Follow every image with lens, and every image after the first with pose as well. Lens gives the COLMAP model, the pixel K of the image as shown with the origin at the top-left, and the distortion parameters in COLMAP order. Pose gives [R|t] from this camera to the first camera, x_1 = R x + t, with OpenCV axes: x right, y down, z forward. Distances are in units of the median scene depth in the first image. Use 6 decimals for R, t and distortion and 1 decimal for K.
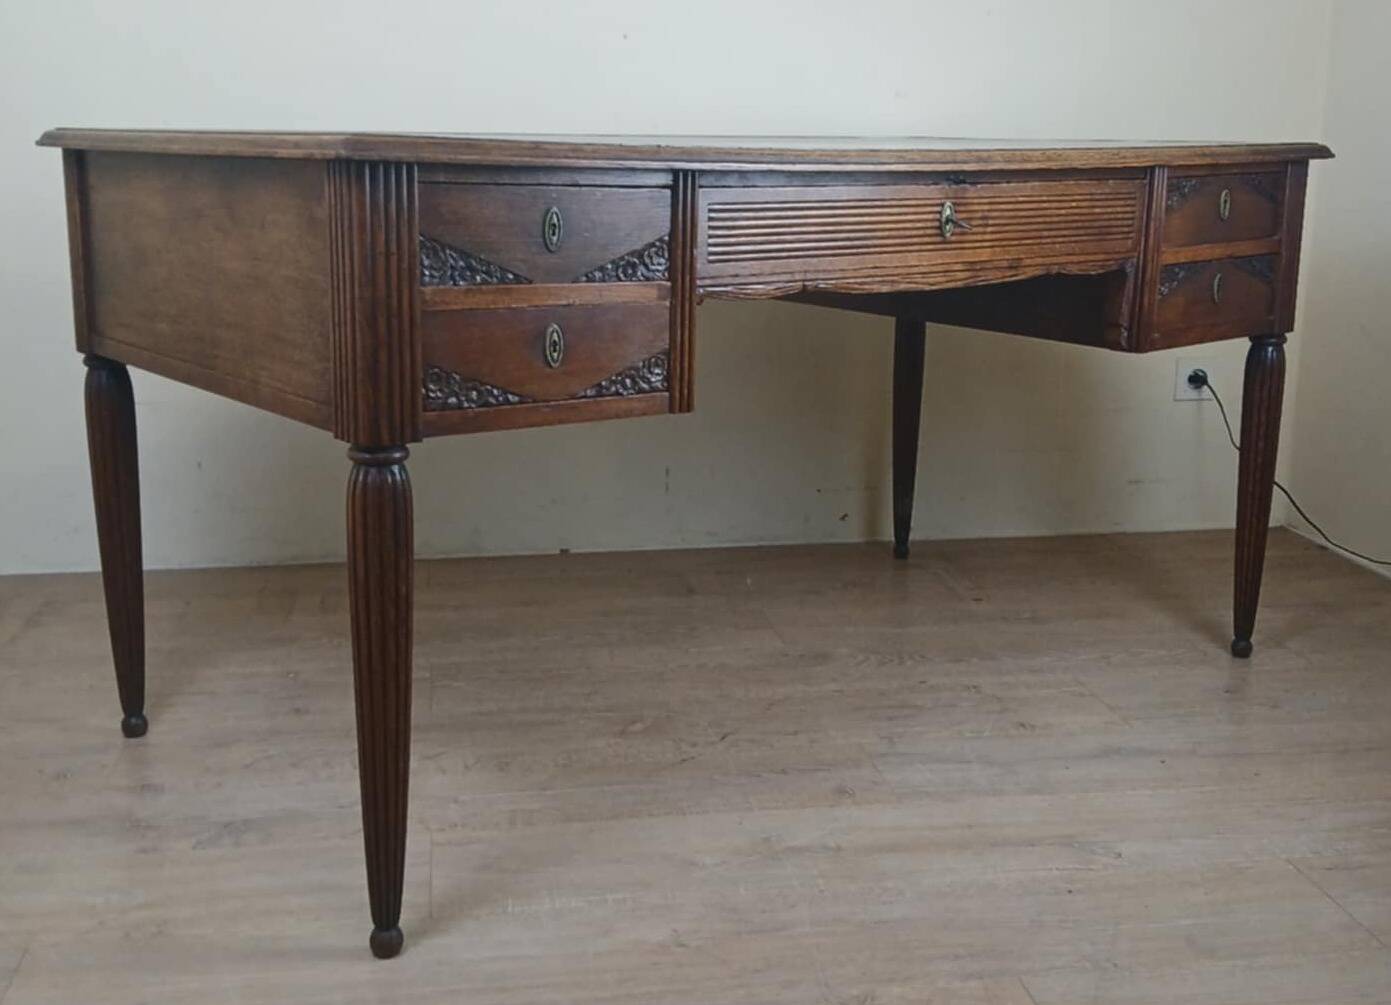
lens RADIAL K [[1509.3, 0, 695.5], [0, 1509.3, 502.5], [0, 0, 1]] dist [0.205478, -0.743993]
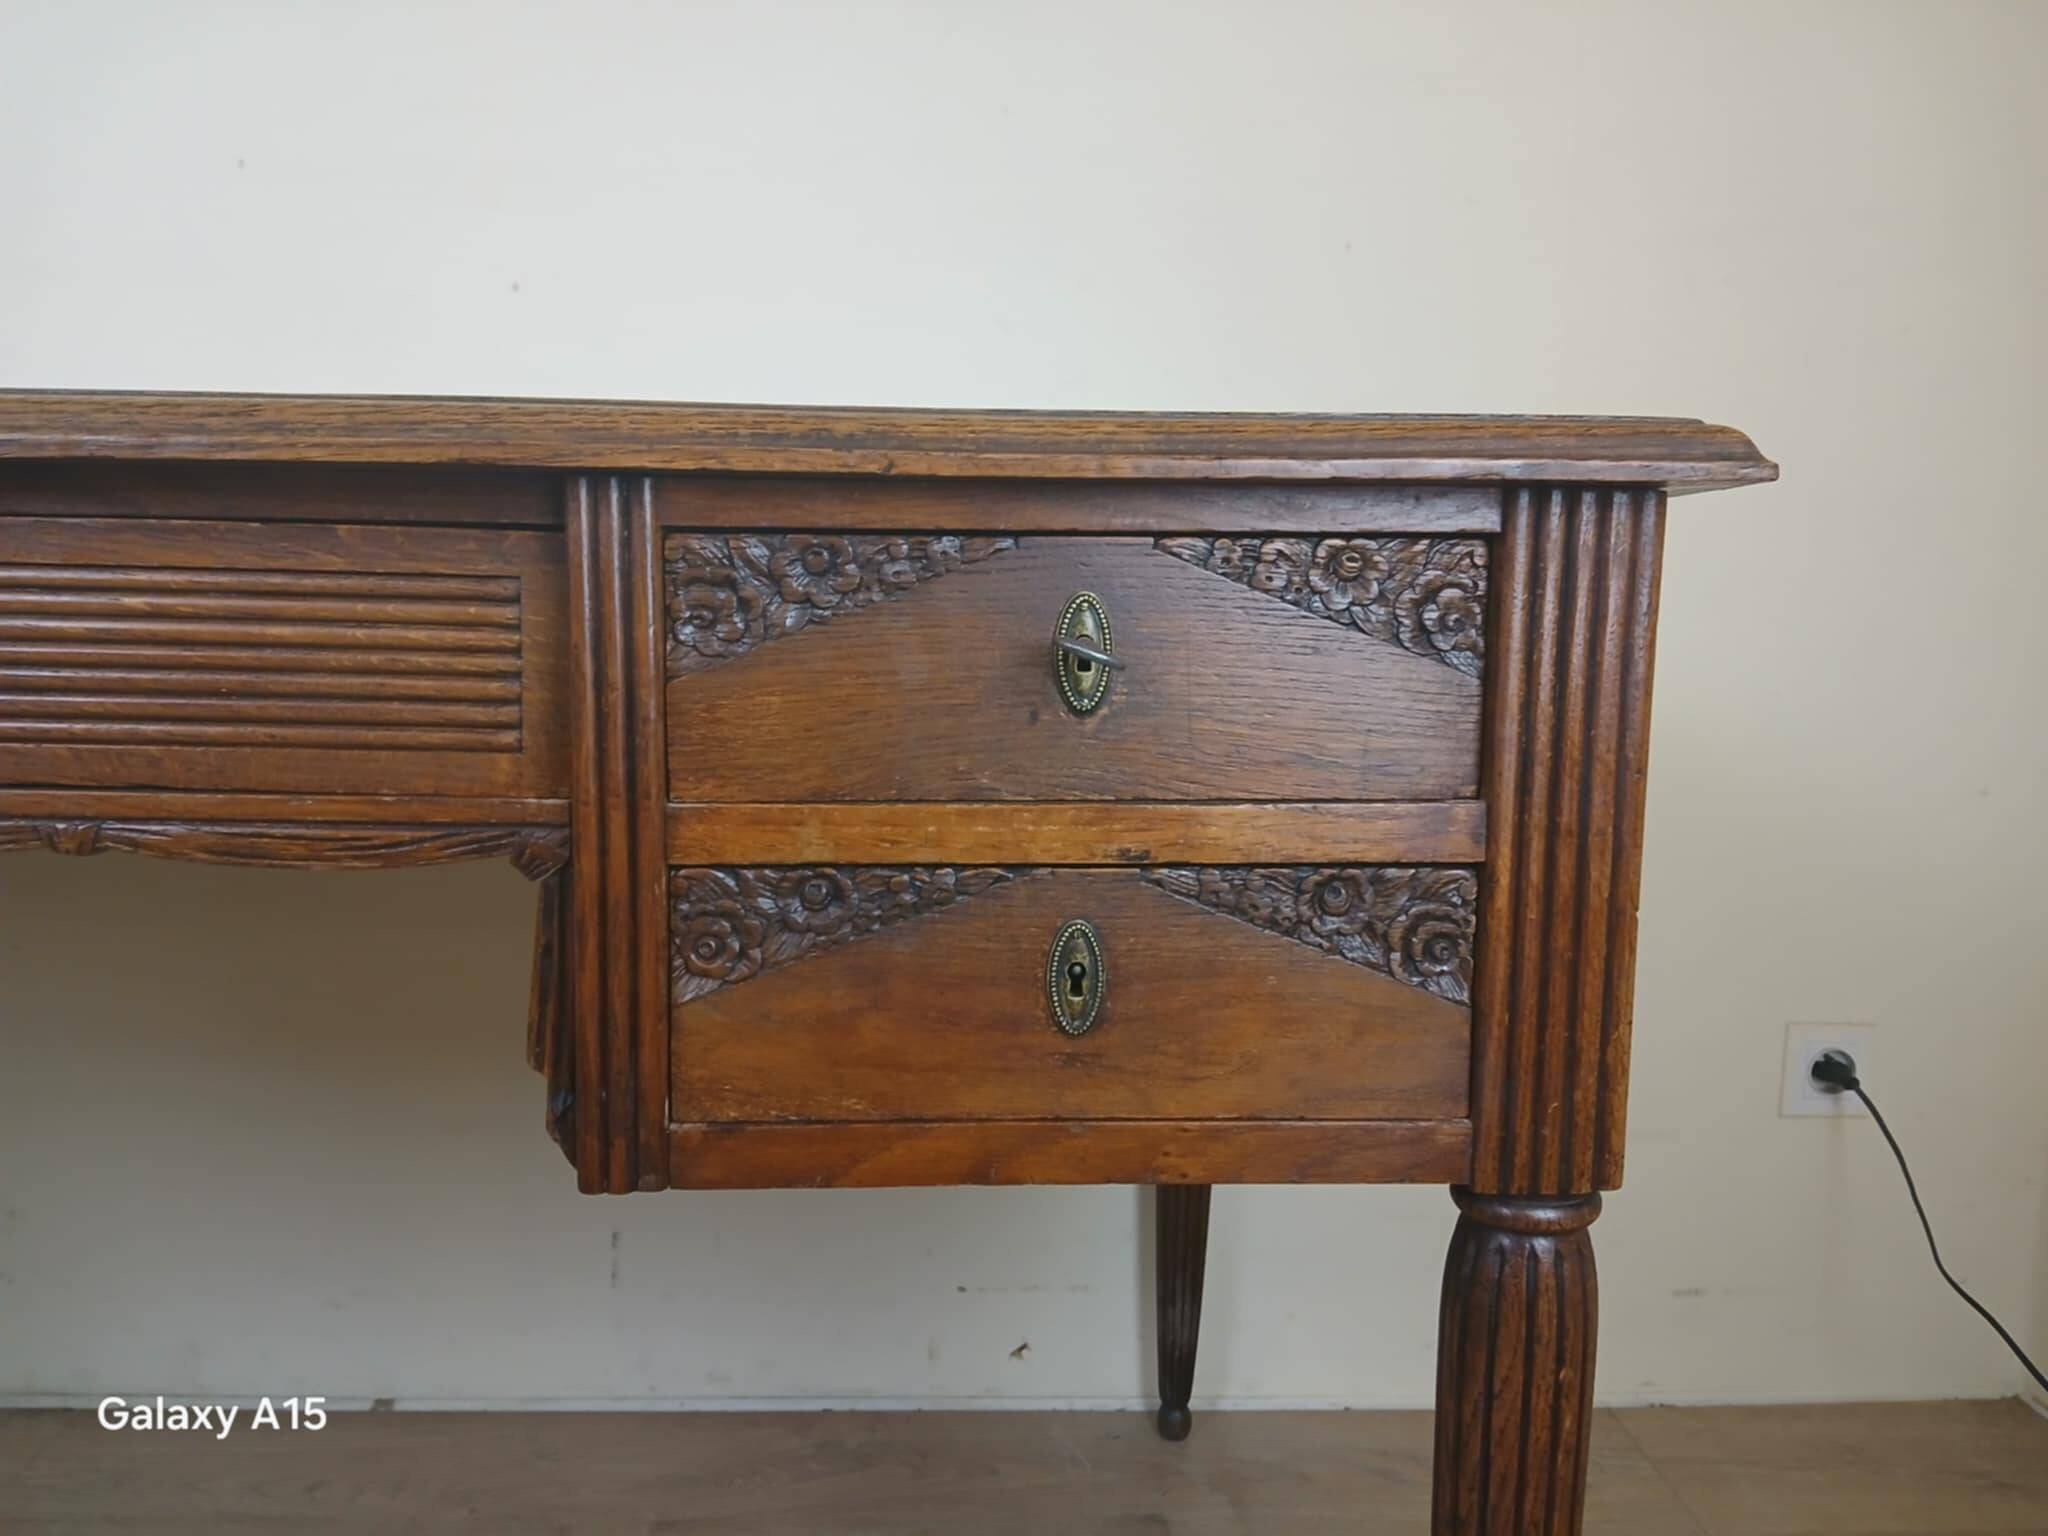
lens RADIAL K [[1578.4, 0, 1023.0], [0, 1578.4, 791.3], [0, 0, 1]] dist [0.103518, -0.247740]
pose [[0.818373, 0.087886, -0.567928, 0.668029], [-0.153344, 0.985802, -0.068414, -0.210094], [0.553852, 0.143077, 0.820230, 1.081506]]
